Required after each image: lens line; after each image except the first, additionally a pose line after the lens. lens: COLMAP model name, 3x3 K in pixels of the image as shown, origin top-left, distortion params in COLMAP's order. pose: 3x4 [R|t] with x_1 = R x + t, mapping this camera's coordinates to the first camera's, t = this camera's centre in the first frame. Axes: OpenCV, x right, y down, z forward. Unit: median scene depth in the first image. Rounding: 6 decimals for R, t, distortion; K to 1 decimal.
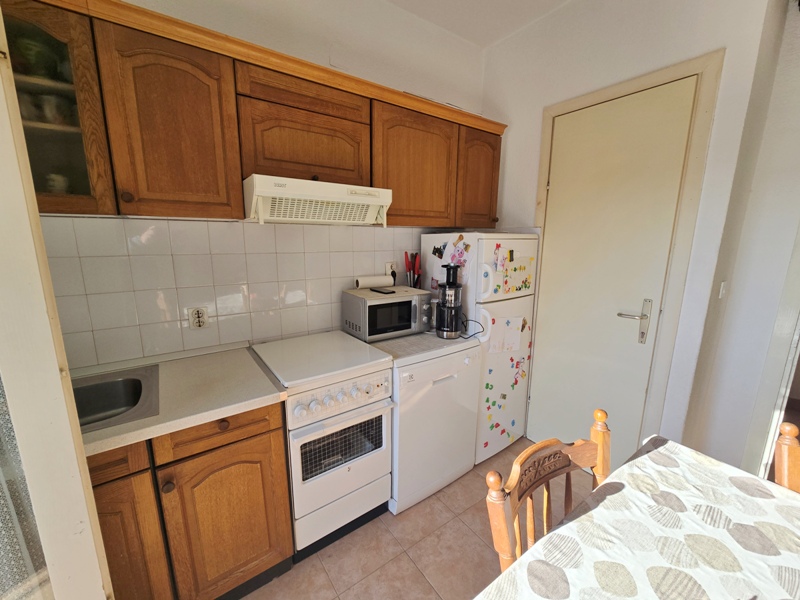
lens RADIAL K [[325.0, 0, 400.0], [0, 325.0, 300.0], [0, 0, 1]] dist [0.001108, 0.000551]
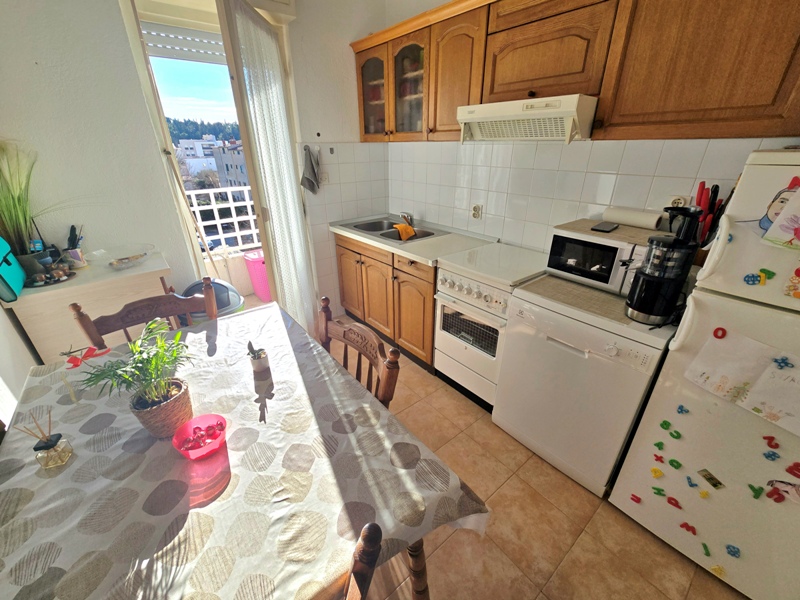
lens RADIAL K [[325.3, 0, 398.7], [0, 325.3, 296.2], [0, 0, 1]] dist [-0.000837, -0.000017]
pose [[0.060819, 0.415730, -0.907452, 0.934212], [-0.184716, 0.898120, 0.399075, -0.133232], [0.980908, 0.143349, 0.131415, 0.551290]]
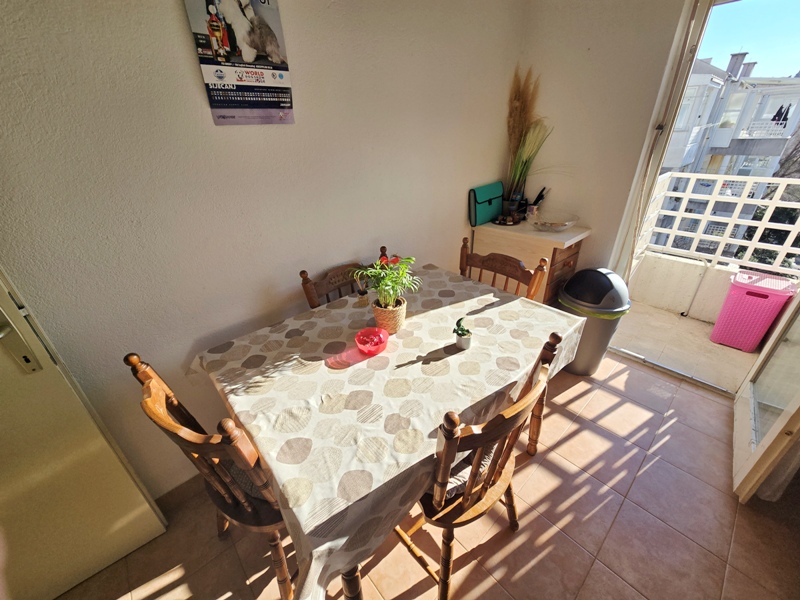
lens RADIAL K [[325.0, 0, 400.0], [0, 325.0, 300.0], [0, 0, 1]] dist [0.001108, 0.000551]
pose [[-0.992640, 0.079827, -0.091063, 0.497549], [0.005348, 0.780139, 0.625583, -0.200456], [0.120981, 0.620492, -0.774825, 0.889993]]
